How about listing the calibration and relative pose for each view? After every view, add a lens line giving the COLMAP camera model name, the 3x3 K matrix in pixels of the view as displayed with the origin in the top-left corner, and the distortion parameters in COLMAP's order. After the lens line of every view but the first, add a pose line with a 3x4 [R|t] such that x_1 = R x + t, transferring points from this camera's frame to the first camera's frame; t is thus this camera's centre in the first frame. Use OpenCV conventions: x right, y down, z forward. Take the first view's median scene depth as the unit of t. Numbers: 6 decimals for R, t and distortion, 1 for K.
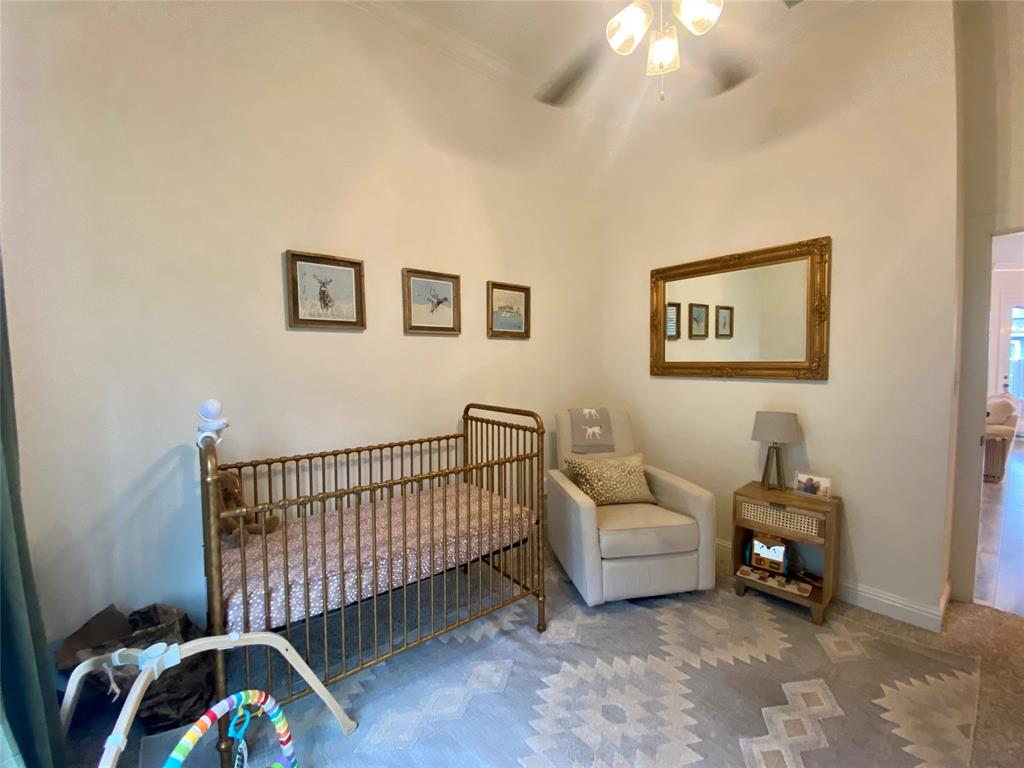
lens RADIAL K [[412.7, 0, 517.1], [0, 412.7, 383.6], [0, 0, 1]] dist [0.005370, -0.005546]
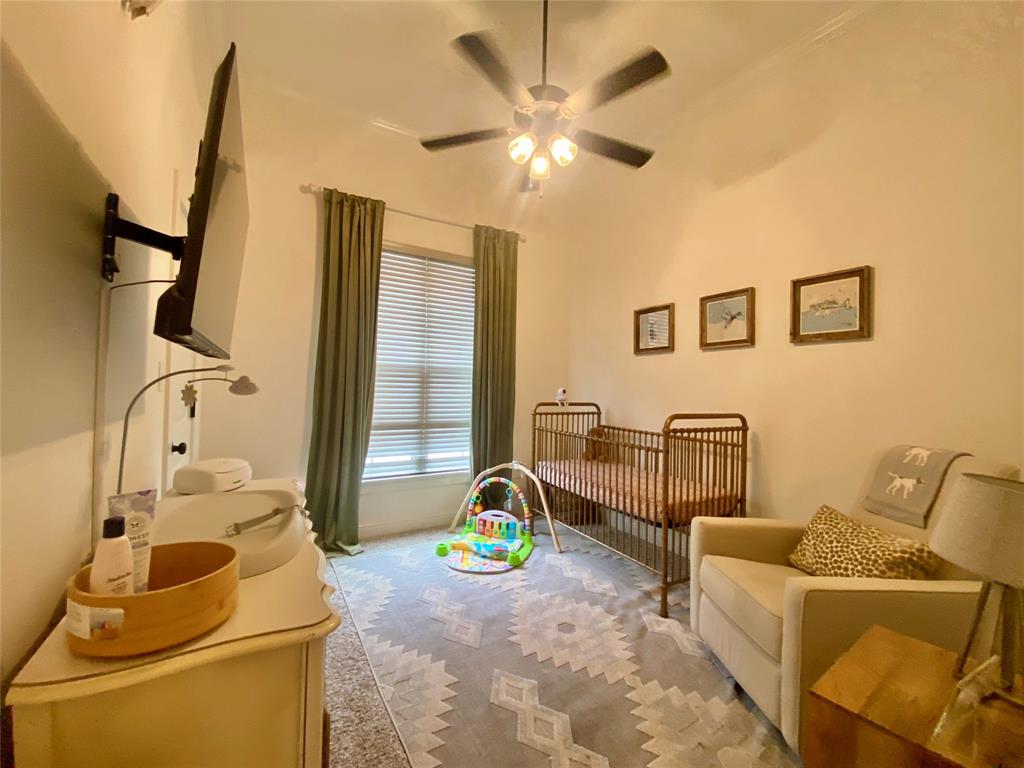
lens RADIAL K [[412.7, 0, 508.7], [0, 412.7, 381.8], [0, 0, 1]] dist [0.005370, -0.005546]
pose [[-0.142447, -0.007146, -0.989777, 1.102288], [-0.063428, 0.997985, 0.001924, 0.007355], [0.987768, 0.063054, -0.142613, 0.660333]]
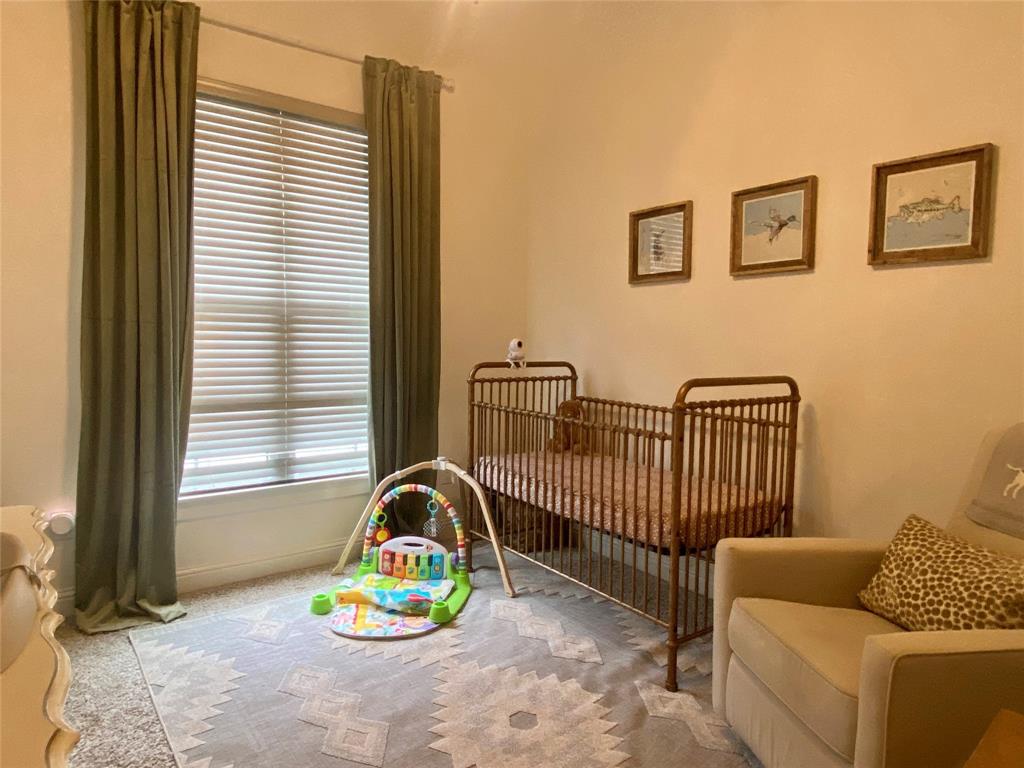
lens RADIAL K [[626.0, 0, 509.1], [0, 626.0, 384.3], [0, 0, 1]] dist [0.000227, -0.005683]
pose [[-0.027864, 0.081576, -0.996278, 1.005678], [-0.058545, 0.994820, 0.083095, 0.007436], [0.997896, 0.060642, -0.022943, 0.662544]]
